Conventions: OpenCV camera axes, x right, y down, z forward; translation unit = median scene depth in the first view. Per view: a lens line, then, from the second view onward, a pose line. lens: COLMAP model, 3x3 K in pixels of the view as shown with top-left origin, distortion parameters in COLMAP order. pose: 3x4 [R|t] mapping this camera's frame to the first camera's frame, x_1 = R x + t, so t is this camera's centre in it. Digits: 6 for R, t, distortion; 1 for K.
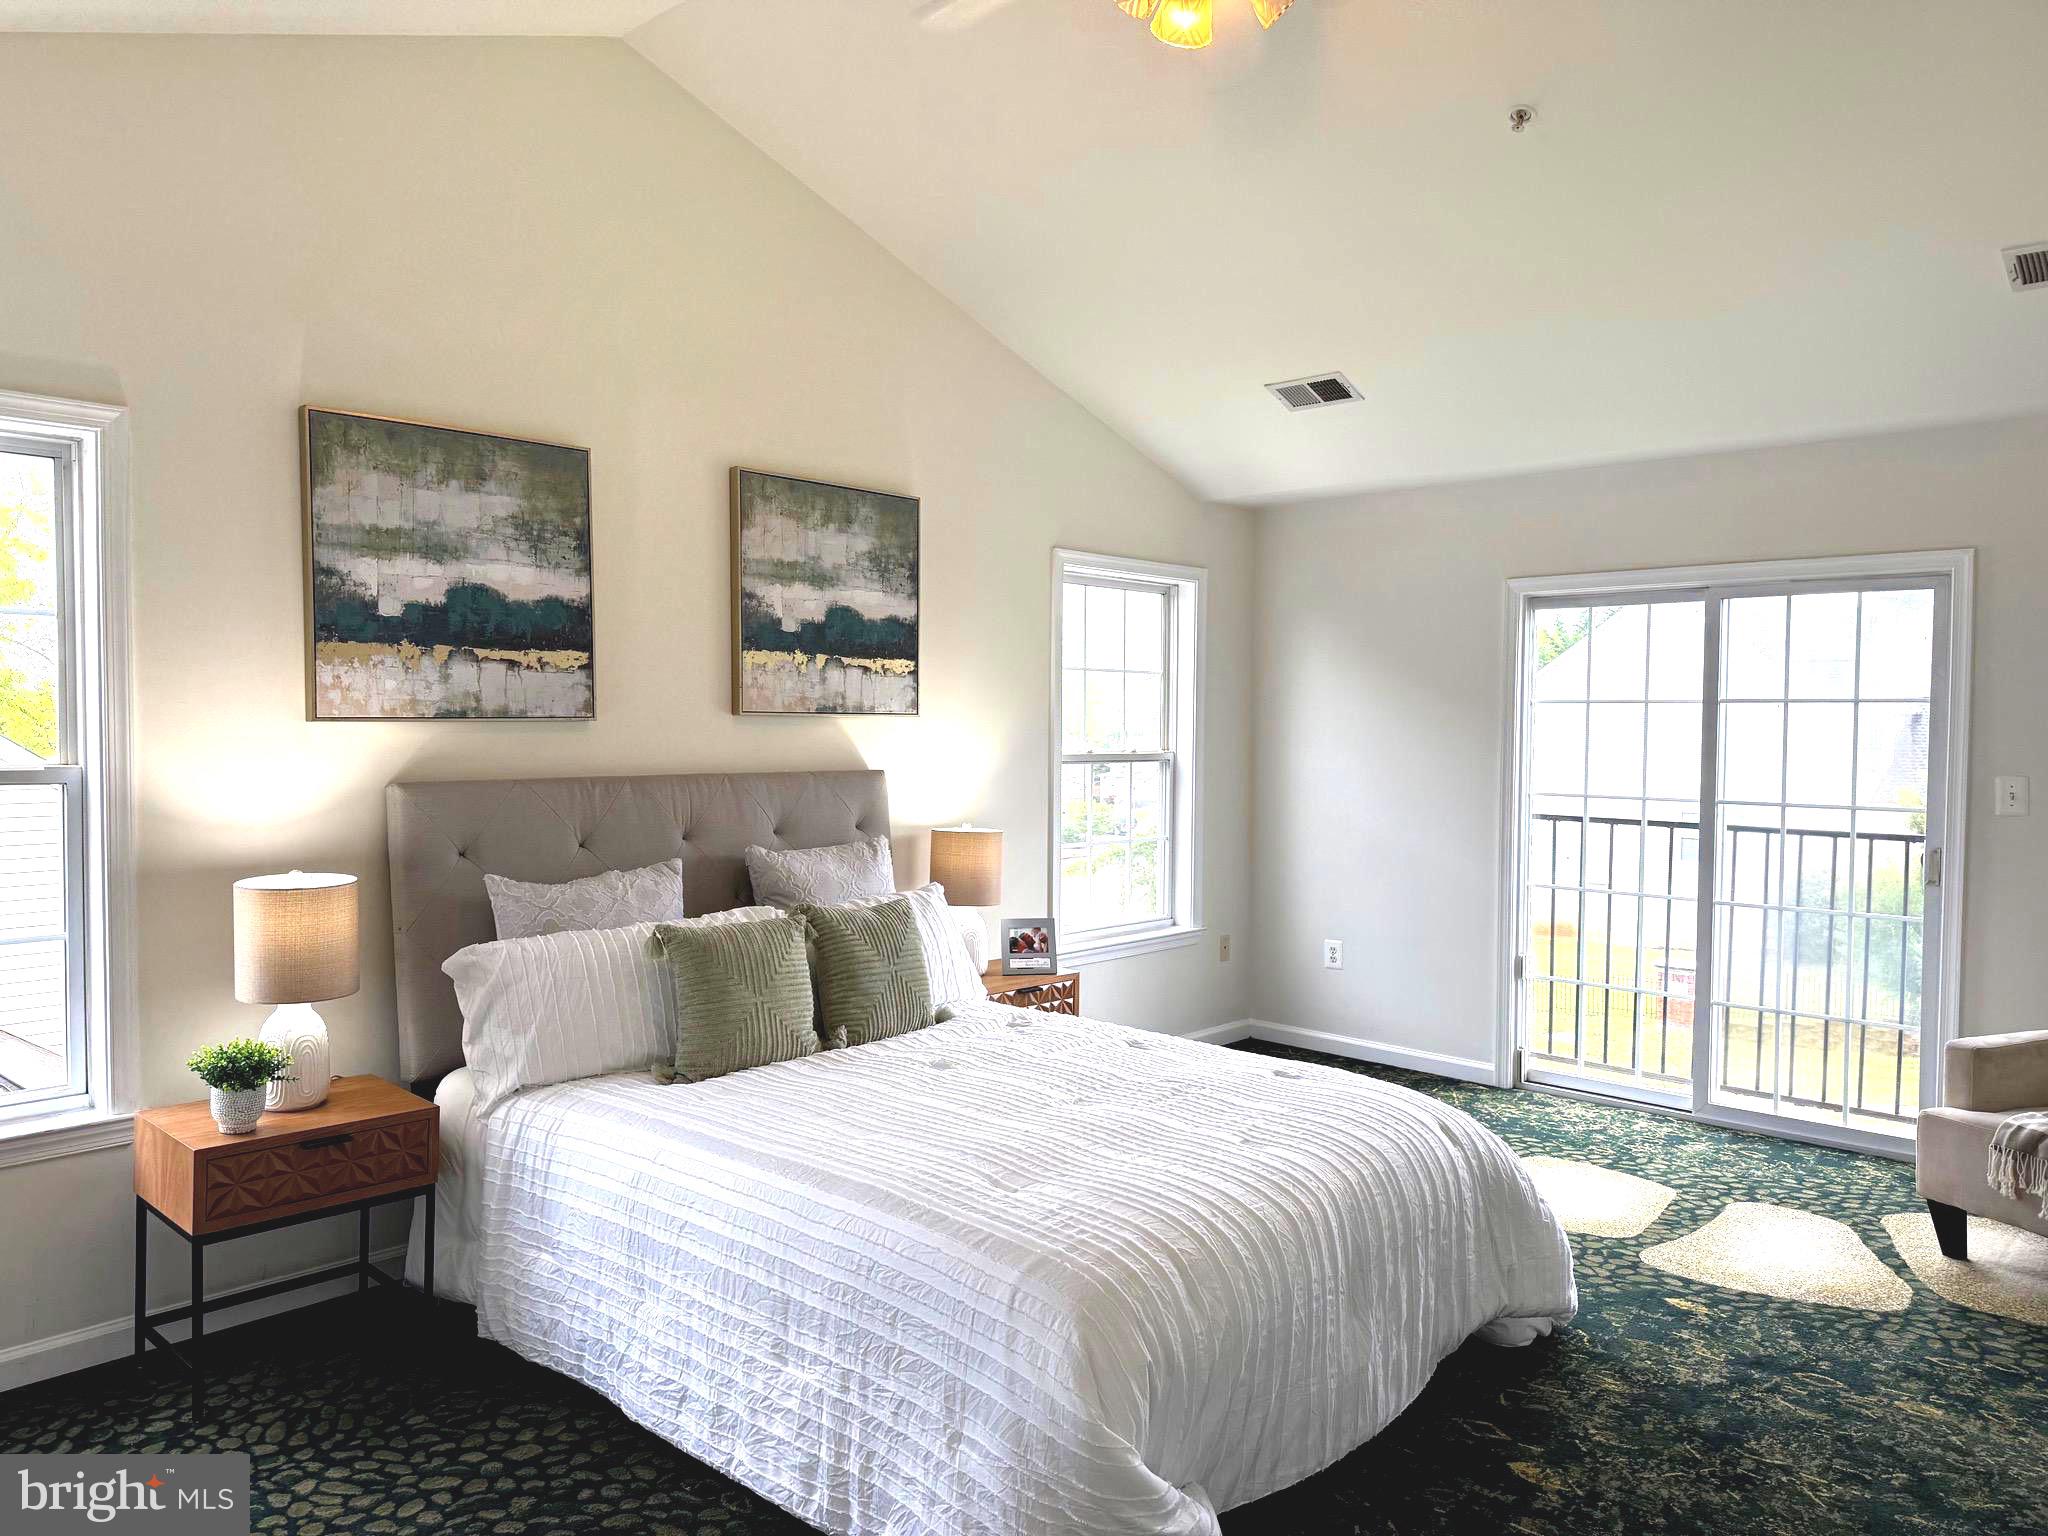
lens RADIAL K [[1439.2, 0, 1024.0], [0, 1439.2, 768.0], [0, 0, 1]] dist [0.000727, -0.000391]
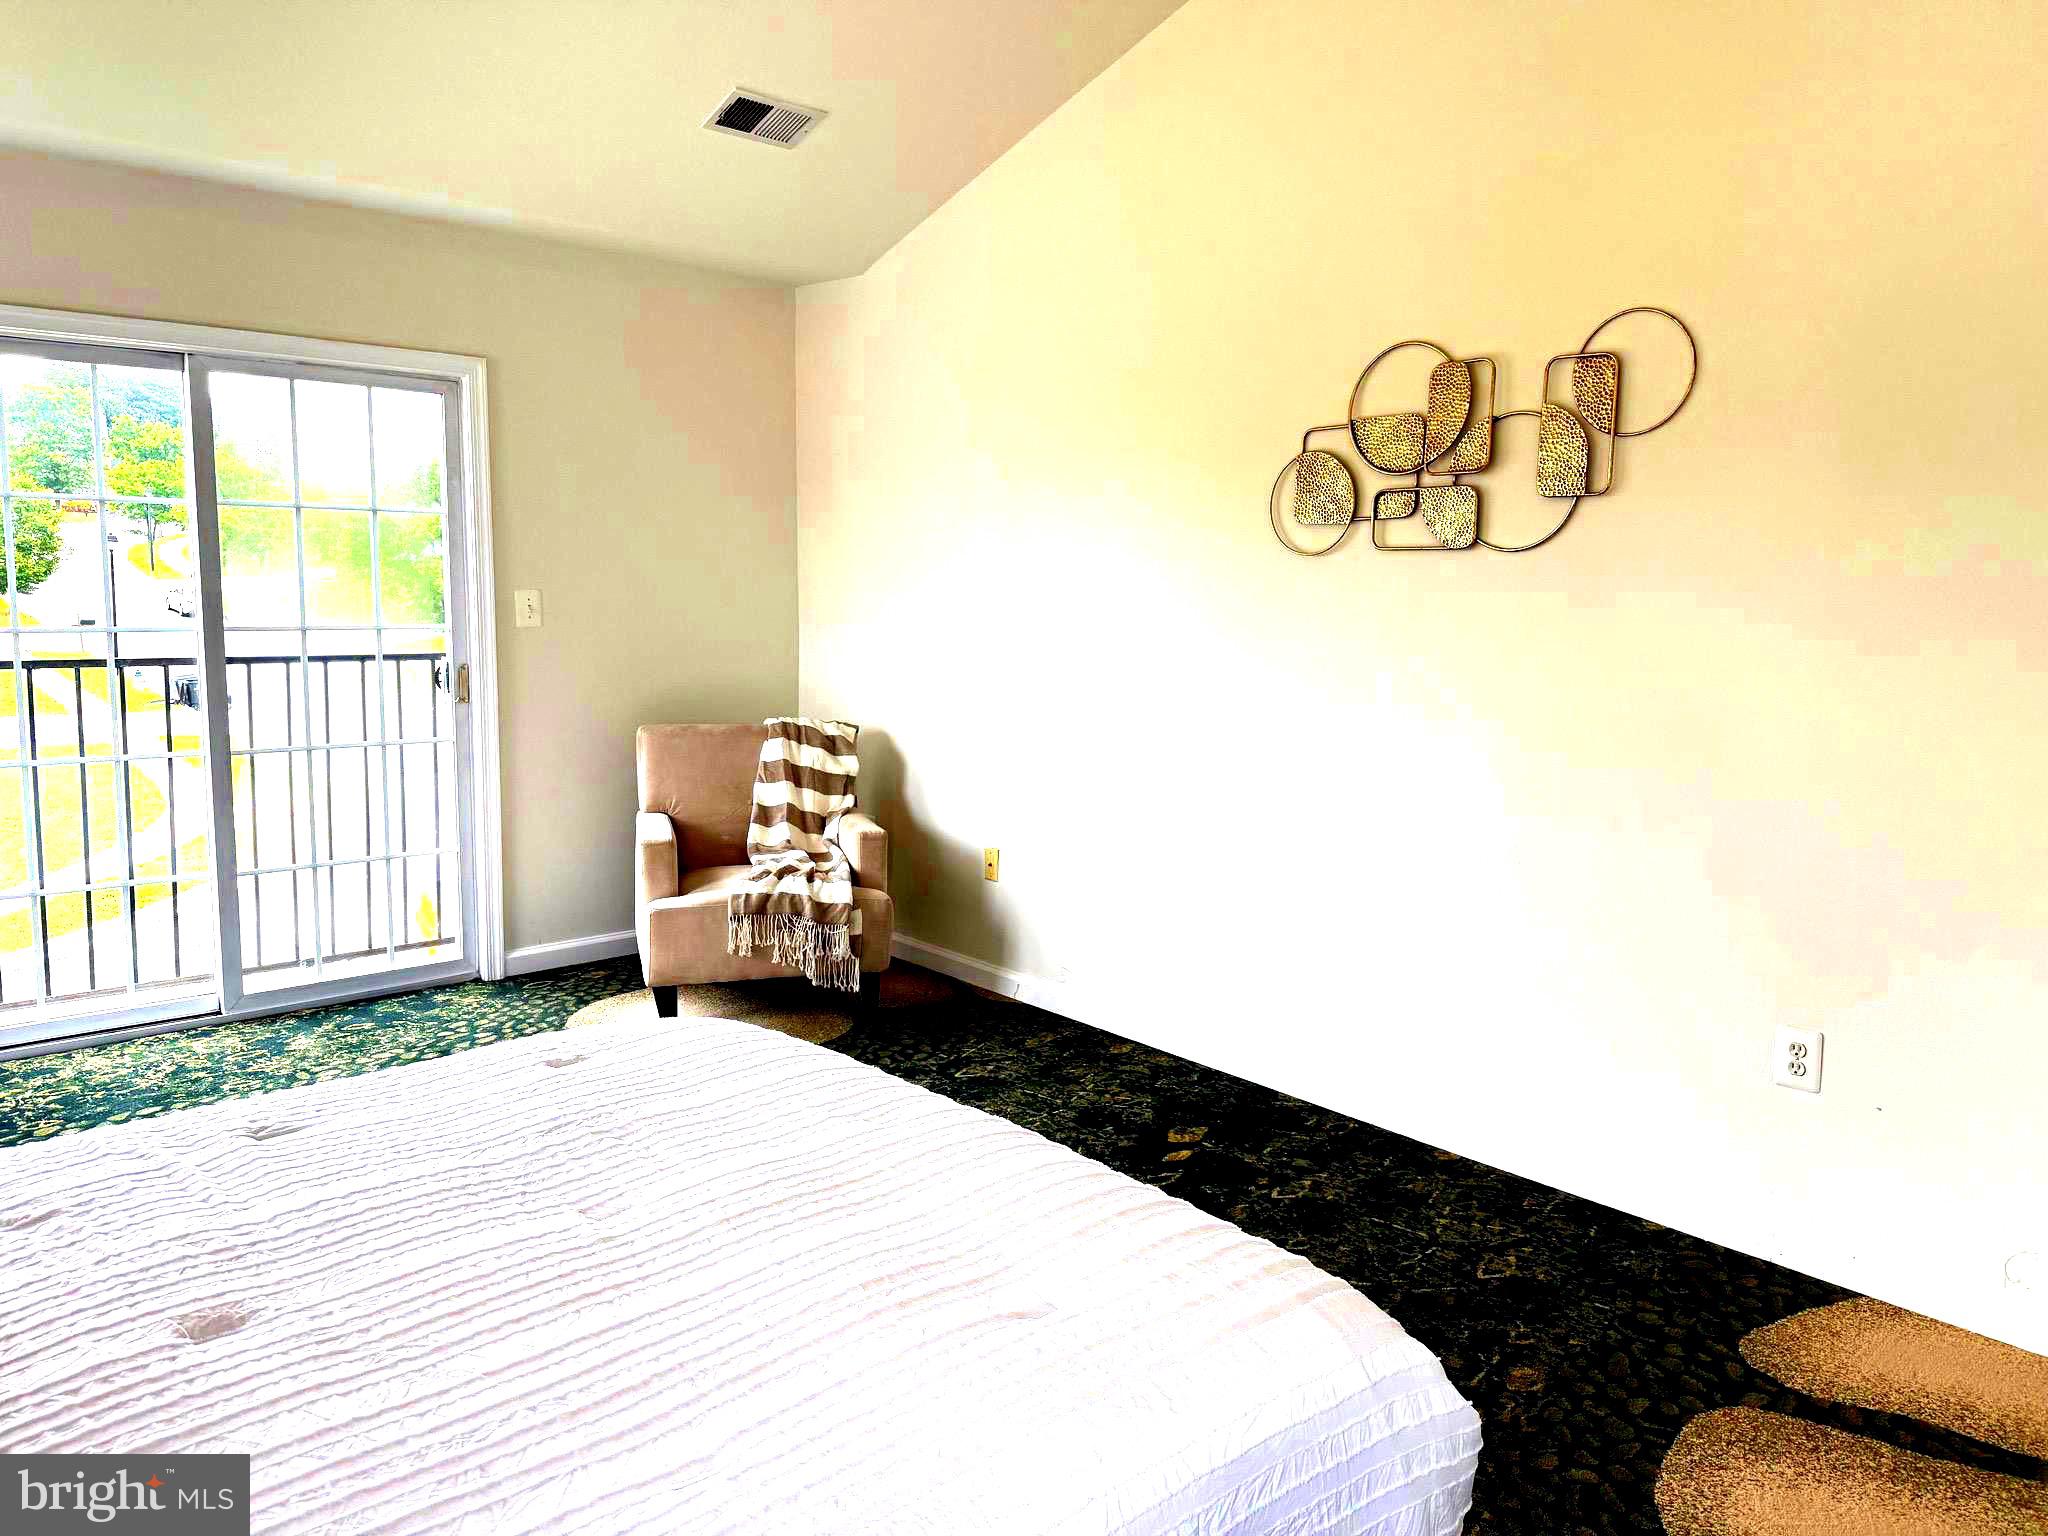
lens RADIAL K [[1447.4, 0, 1024.0], [0, 1447.4, 768.0], [0, 0, 1]] dist [0.008211, -0.004186]
pose [[0.062238, -0.144512, 0.987544, -0.314186], [0.010422, 0.989502, 0.144142, -0.012339], [-0.998007, 0.001321, 0.063091, 0.516689]]
